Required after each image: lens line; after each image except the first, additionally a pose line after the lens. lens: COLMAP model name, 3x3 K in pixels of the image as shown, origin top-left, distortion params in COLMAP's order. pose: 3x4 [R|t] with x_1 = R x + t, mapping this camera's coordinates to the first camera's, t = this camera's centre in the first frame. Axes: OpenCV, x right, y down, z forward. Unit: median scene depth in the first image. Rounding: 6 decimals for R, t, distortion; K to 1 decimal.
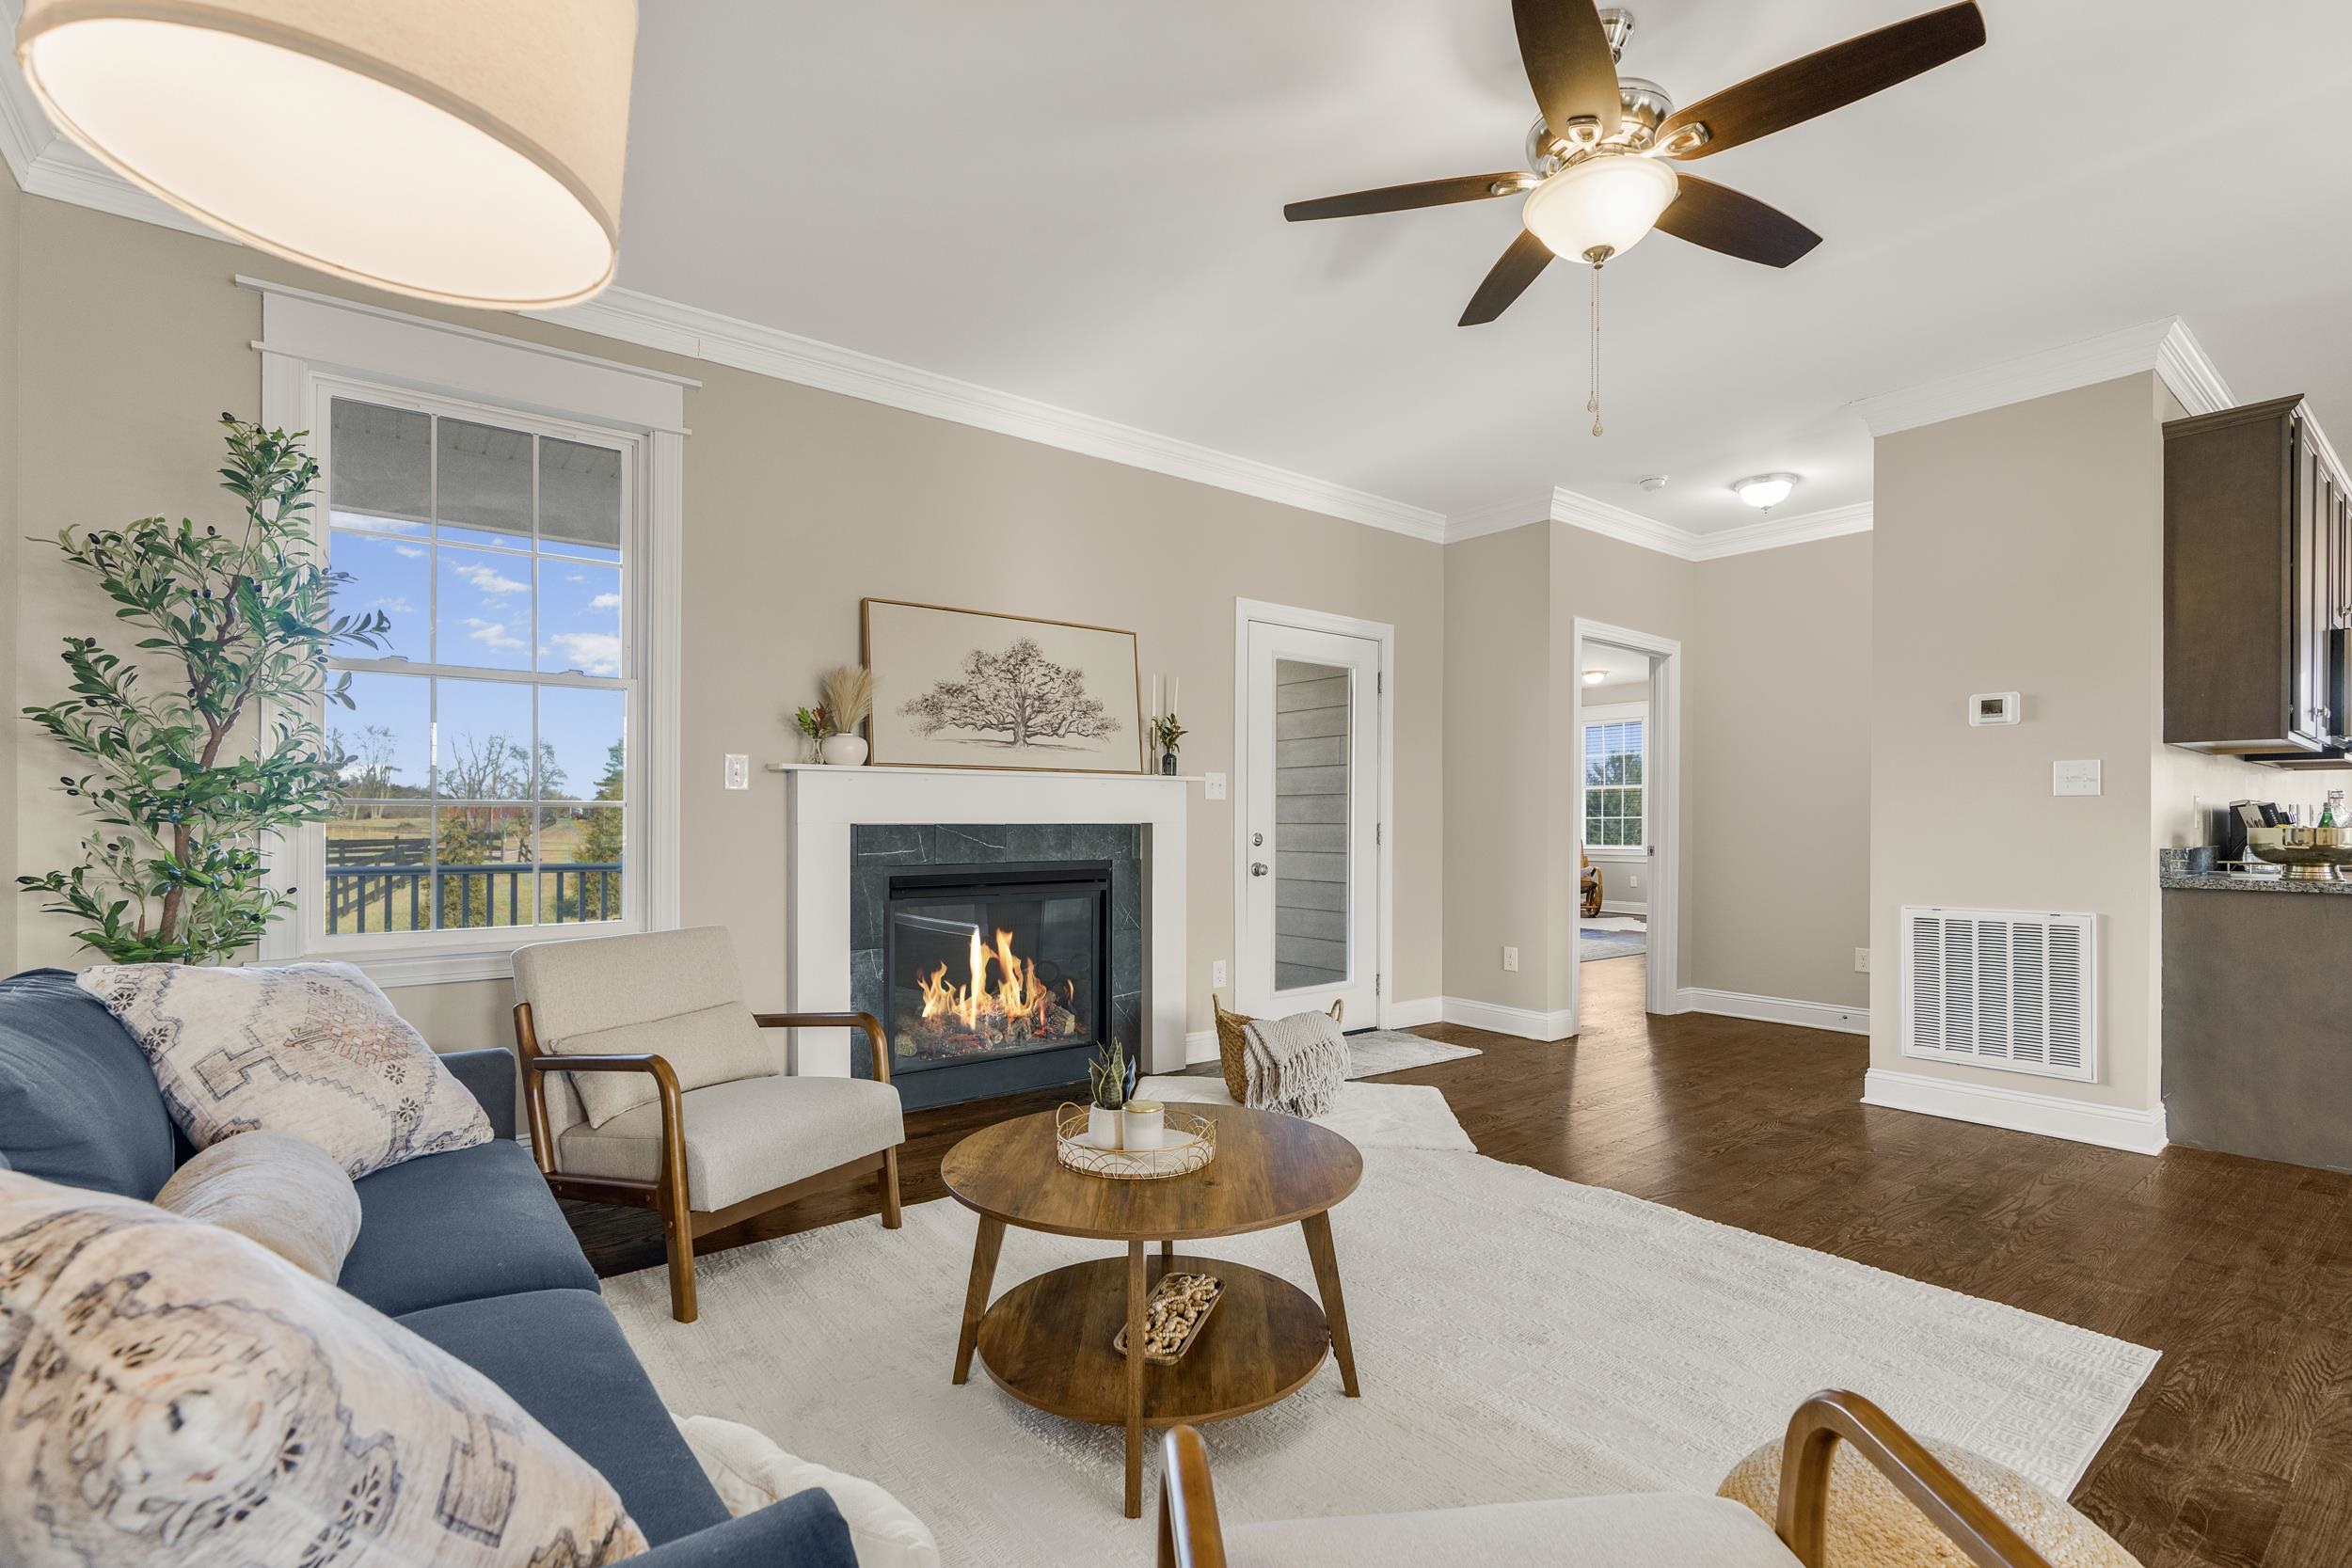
lens RADIAL K [[1071.0, 0, 1176.3], [0, 1071.0, 822.0], [0, 0, 1]] dist [-0.006502, 0.000418]
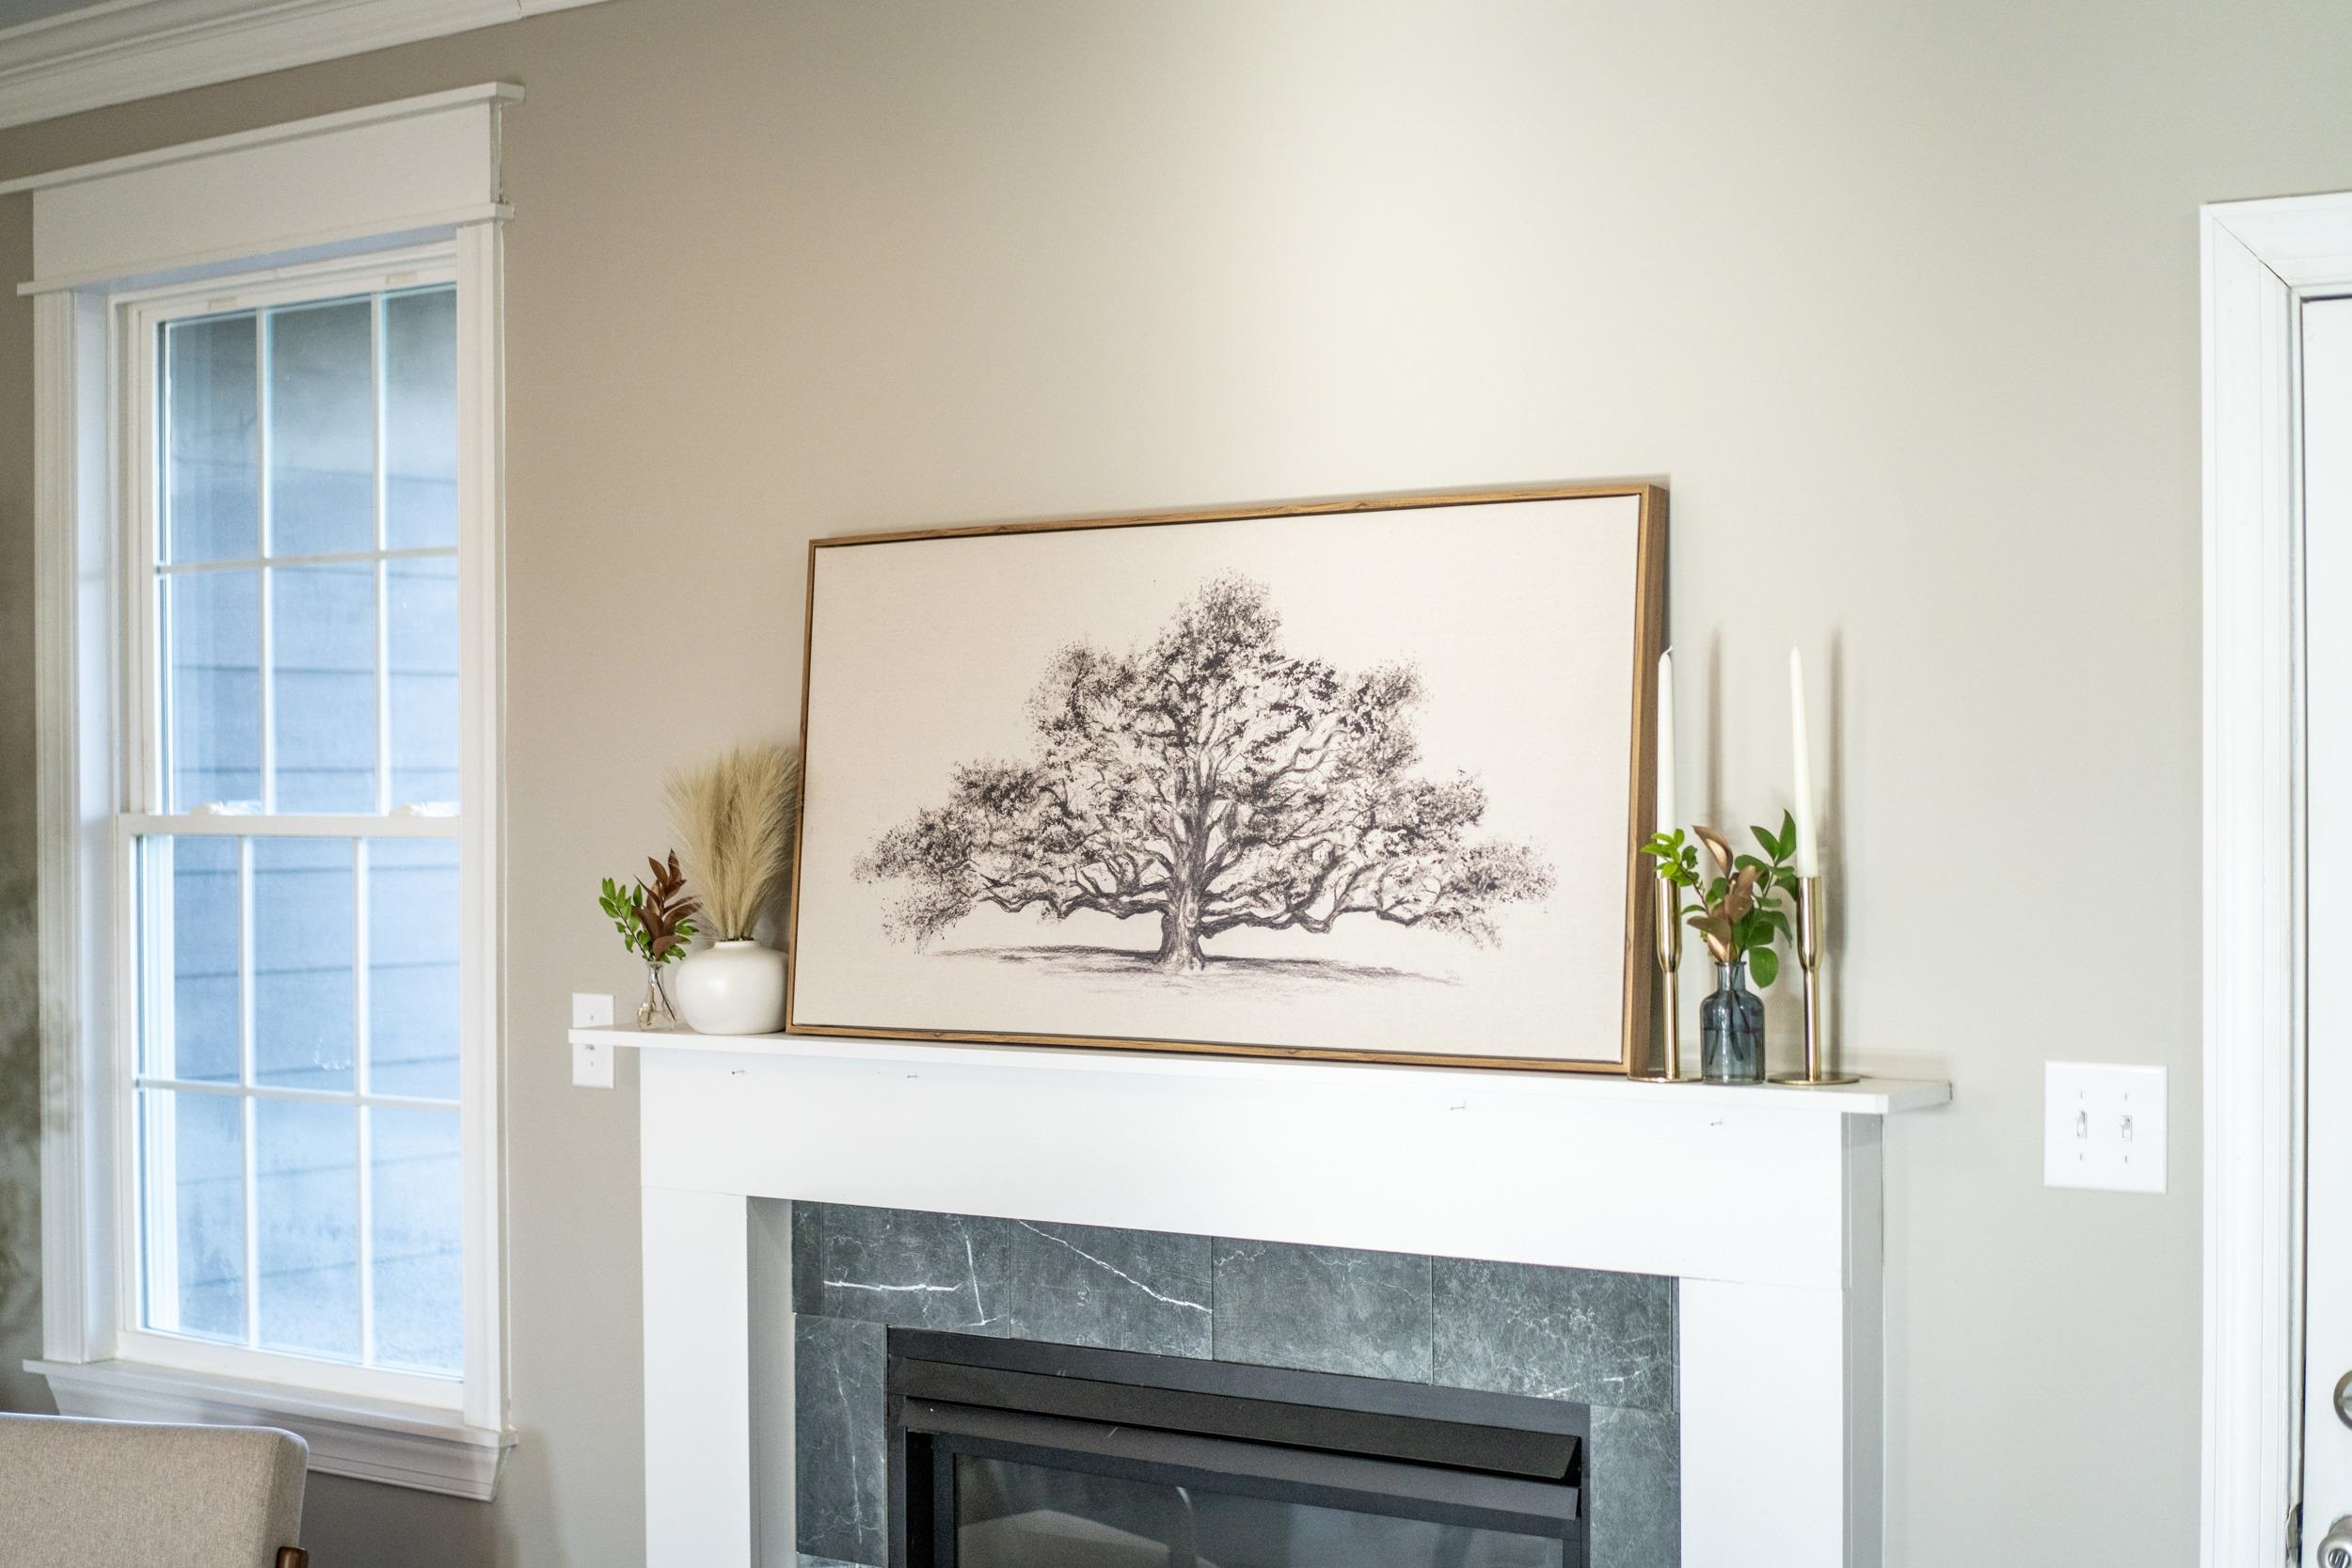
lens RADIAL K [[3717.2, 0, 1176.0], [0, 3717.2, 784.0], [0, 0, 1]] dist [0.028007, -1.028650]
pose [[0.249685, -0.000462, -0.968327, 0.858817], [0.007675, 0.999969, 0.001502, -0.126690], [0.968297, -0.007807, 0.249680, 0.781017]]
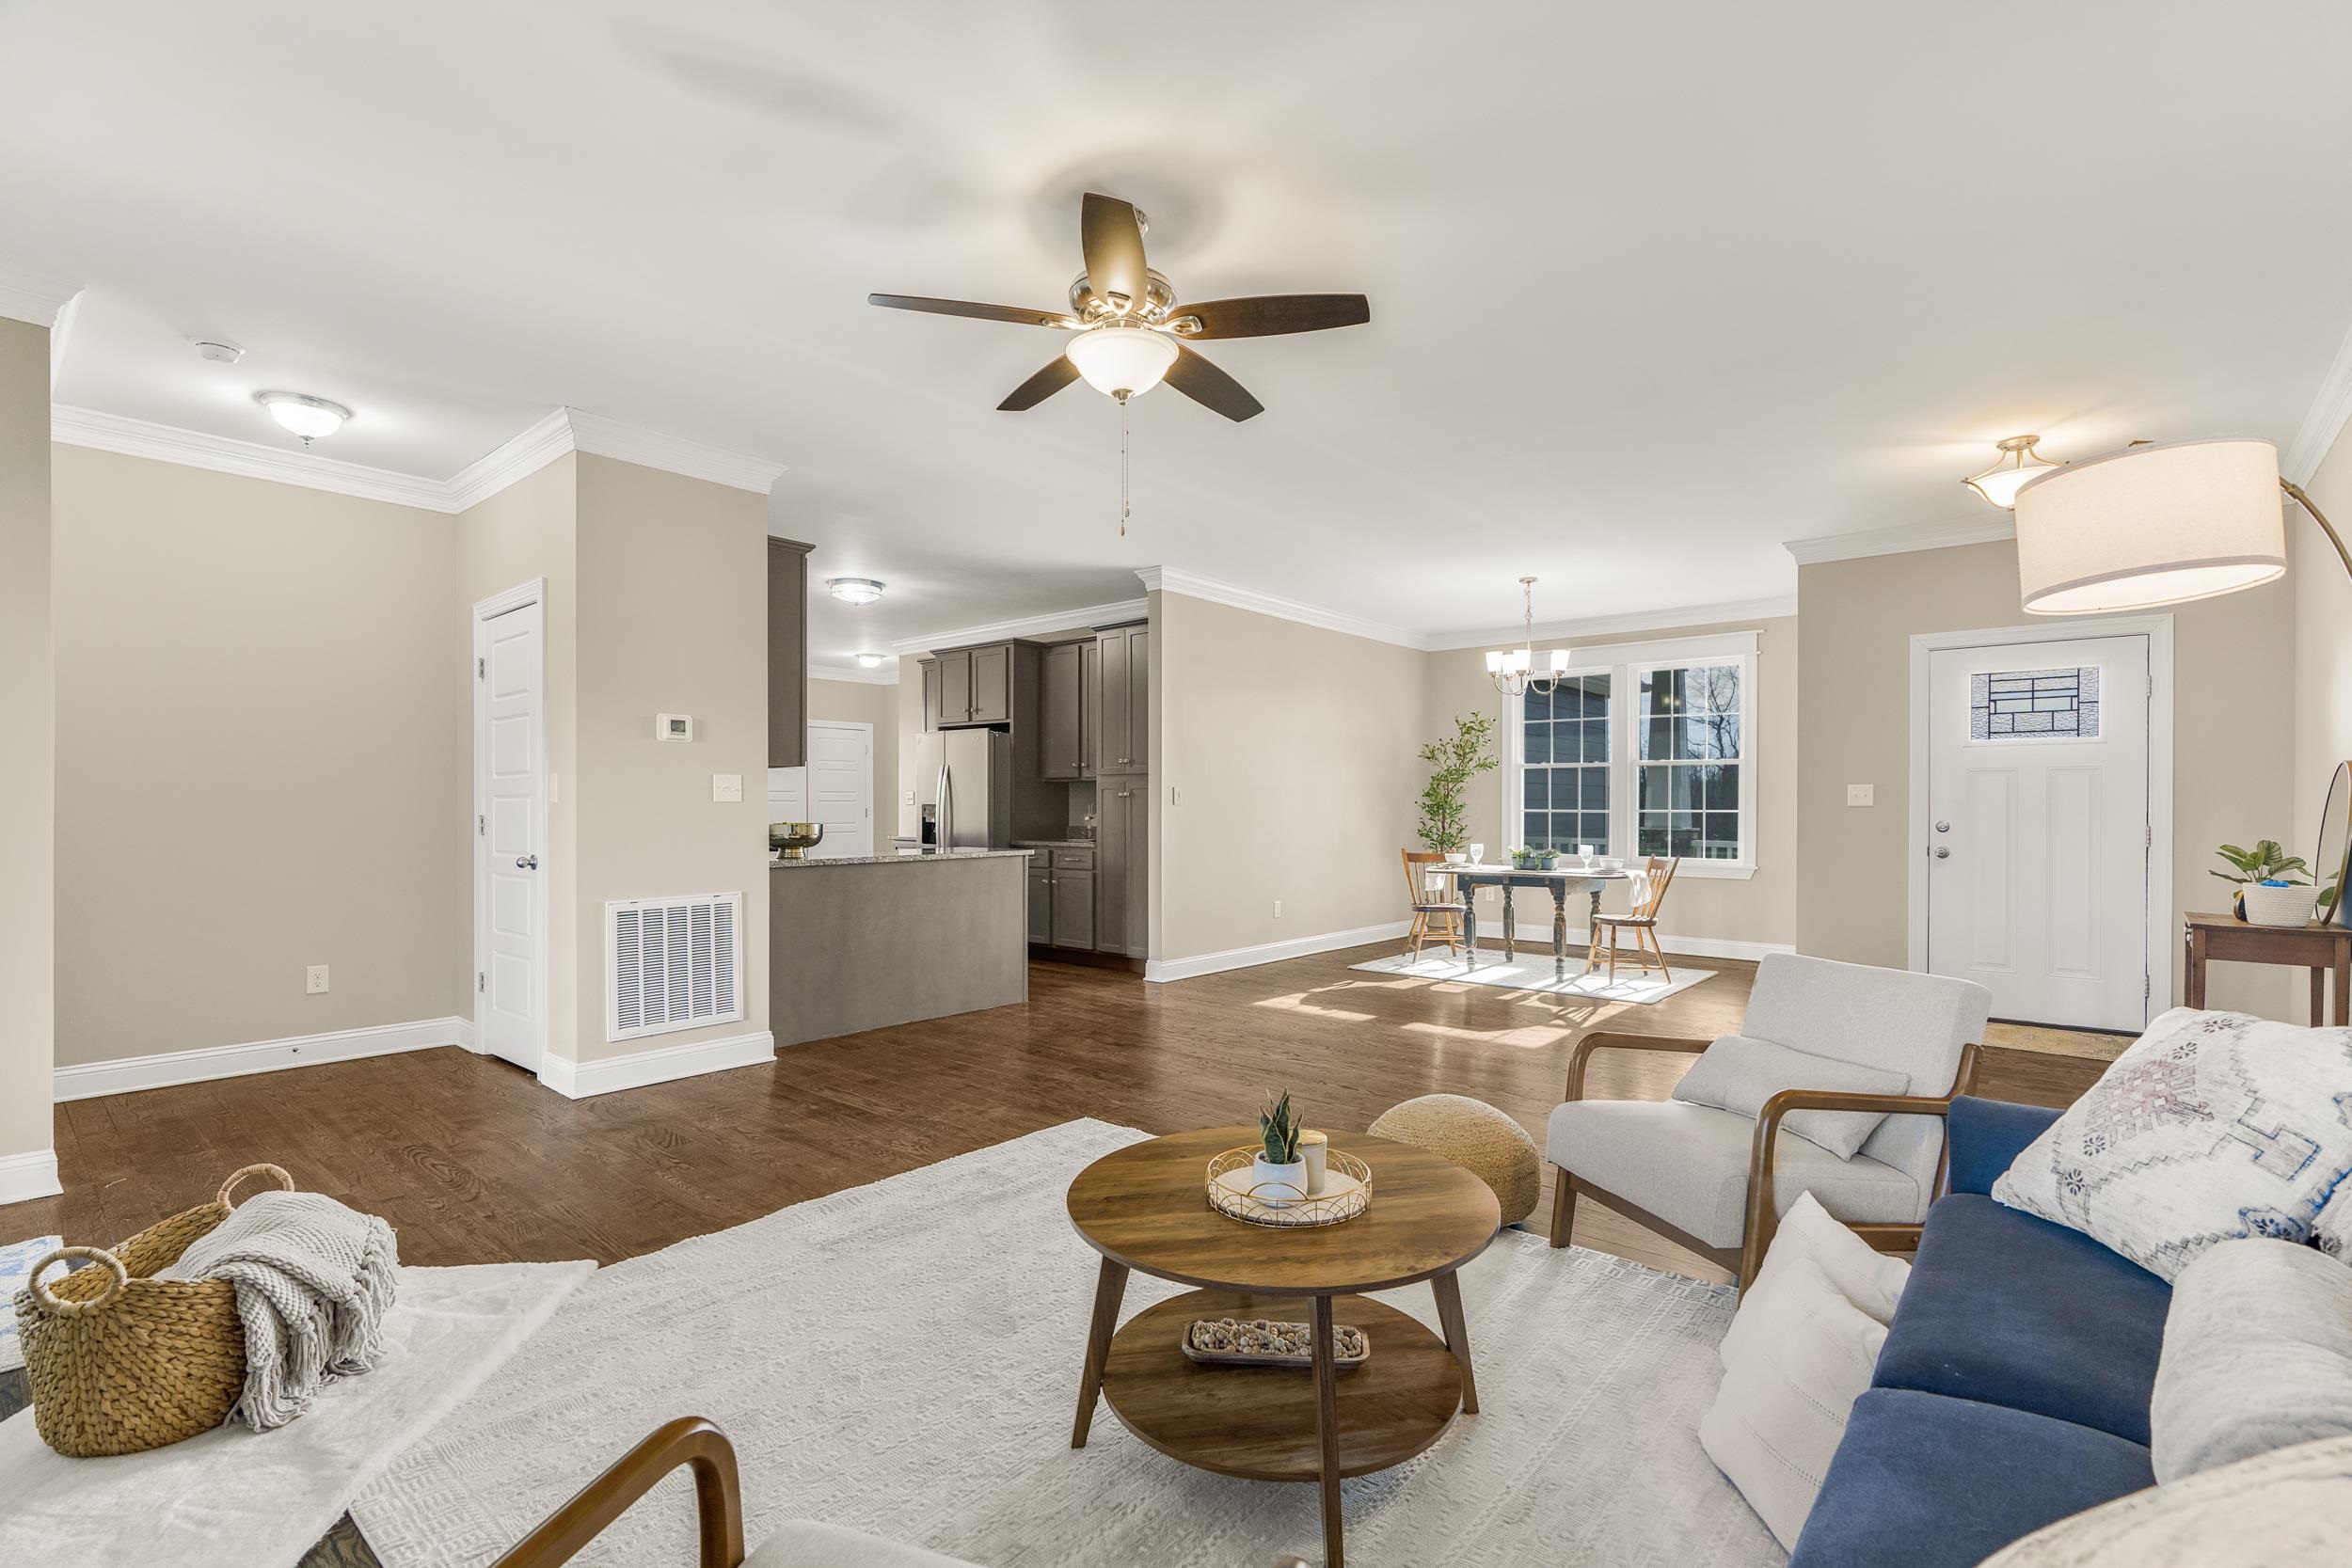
lens RADIAL K [[1083.8, 0, 1180.2], [0, 1083.8, 806.1], [0, 0, 1]] dist [-0.035902, 0.022911]
pose [[-0.205262, -0.002394, 0.978704, -0.503066], [-0.002789, 0.999994, 0.001861, -0.021846], [-0.978703, -0.002348, -0.205267, 0.674234]]
